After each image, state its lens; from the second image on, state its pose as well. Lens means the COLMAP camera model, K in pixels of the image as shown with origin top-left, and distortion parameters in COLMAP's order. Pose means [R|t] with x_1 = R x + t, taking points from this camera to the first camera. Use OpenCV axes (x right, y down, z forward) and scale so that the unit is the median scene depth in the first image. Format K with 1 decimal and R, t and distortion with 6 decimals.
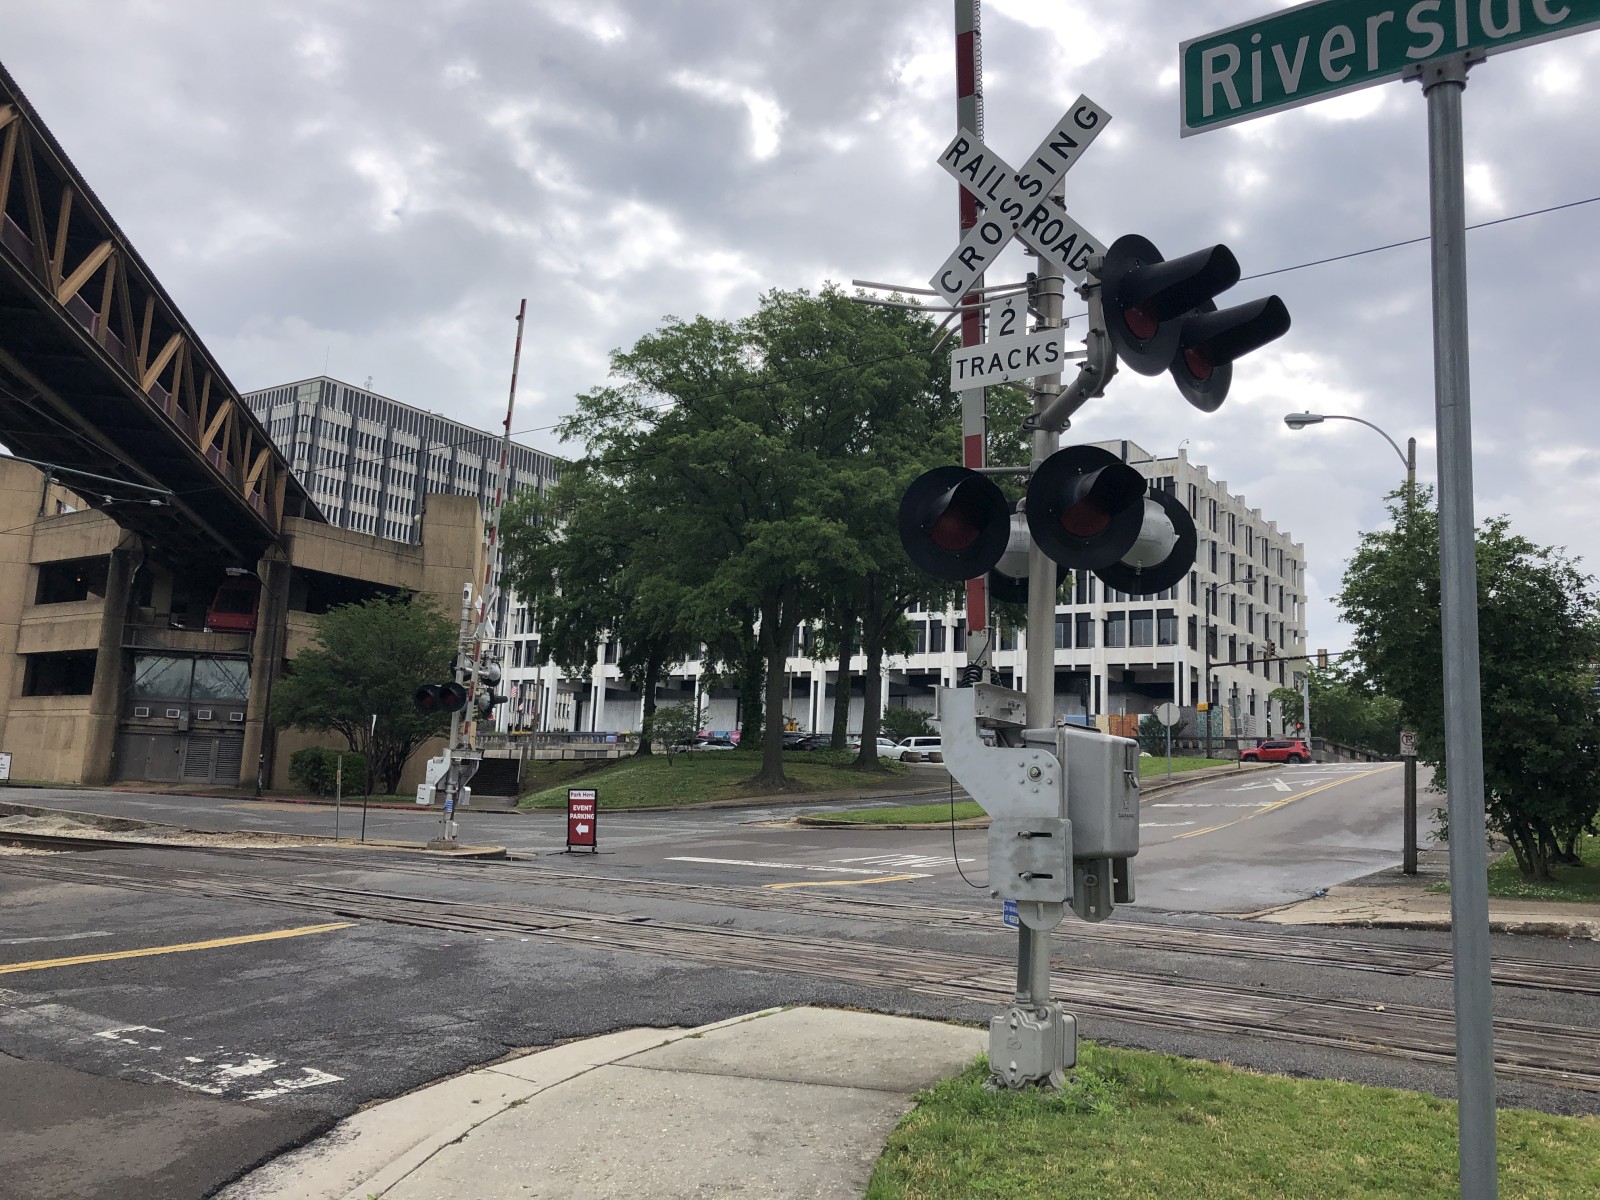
lens RADIAL K [[1310.1, 0, 795.7], [0, 1310.1, 589.5], [0, 0, 1]] dist [0.030729, -0.033197]
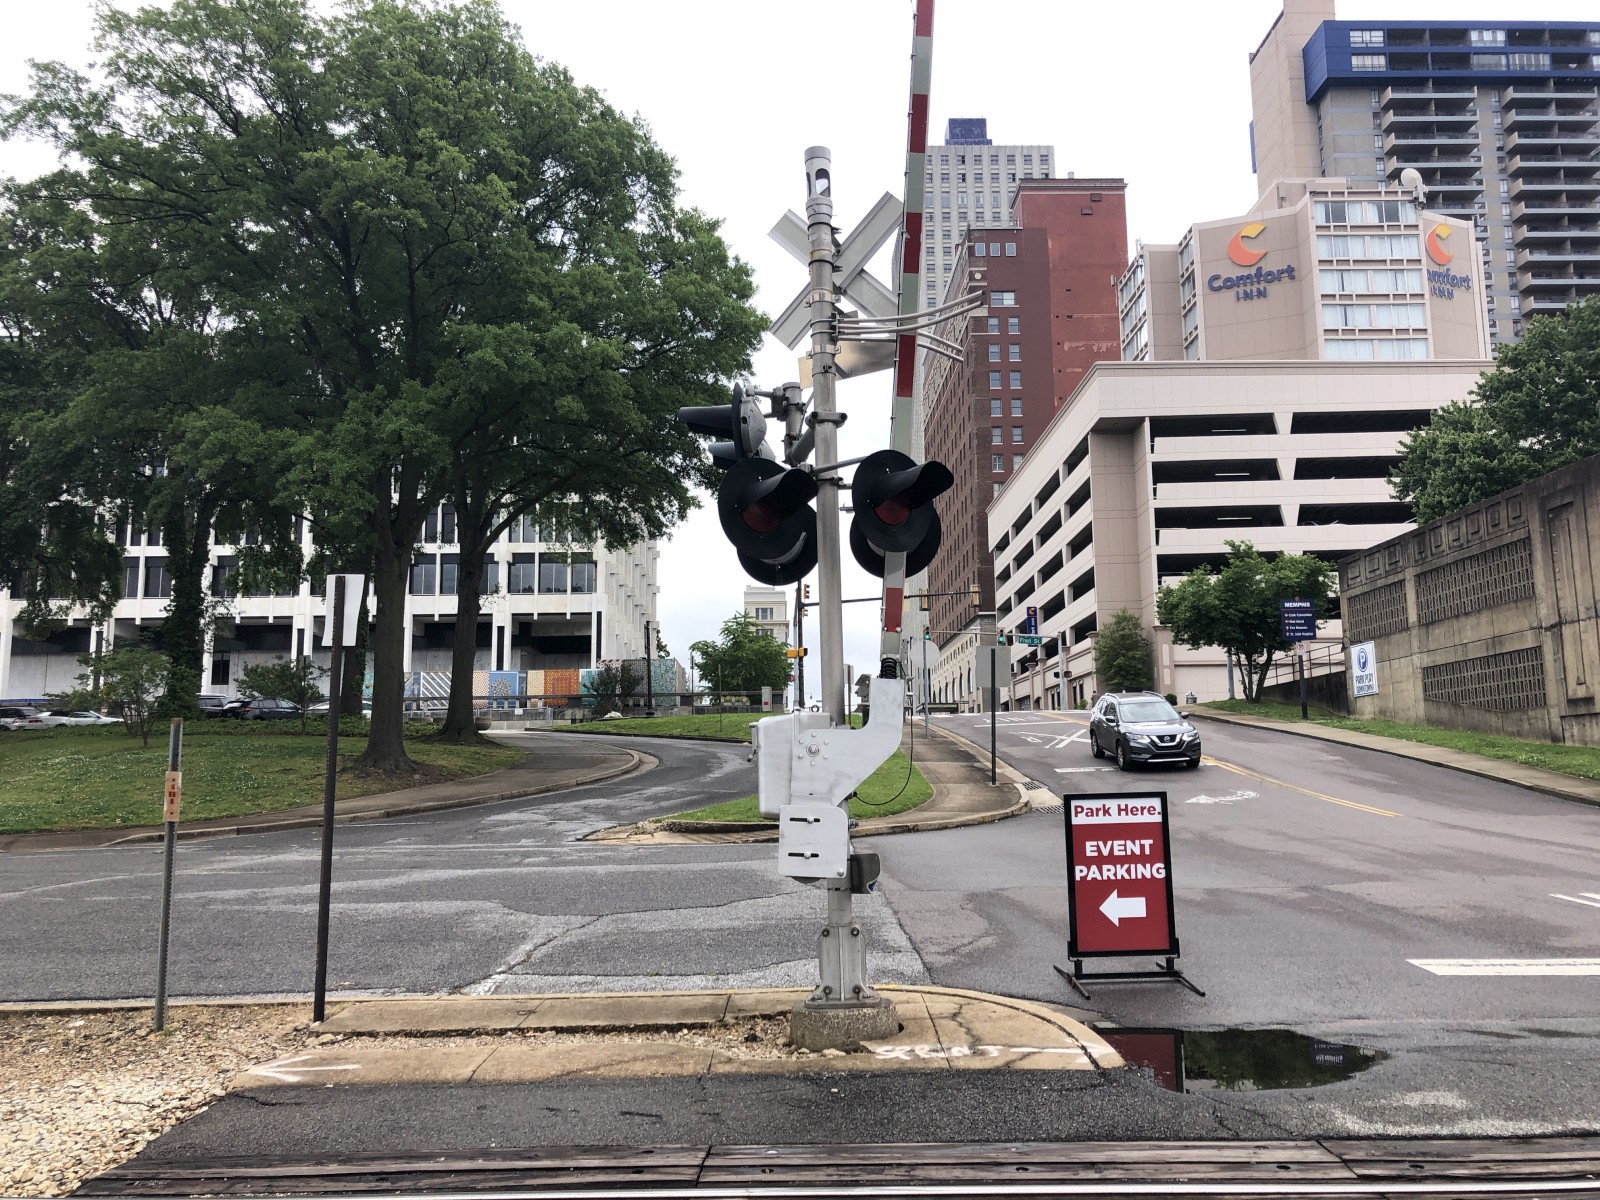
lens RADIAL K [[1310.1, 0, 795.7], [0, 1310.1, 589.5], [0, 0, 1]] dist [0.030729, -0.033197]
pose [[0.812669, 0.031900, 0.581852, -0.112276], [-0.045454, 0.998928, 0.008720, 0.025335], [-0.580950, -0.033534, 0.813248, 0.197289]]
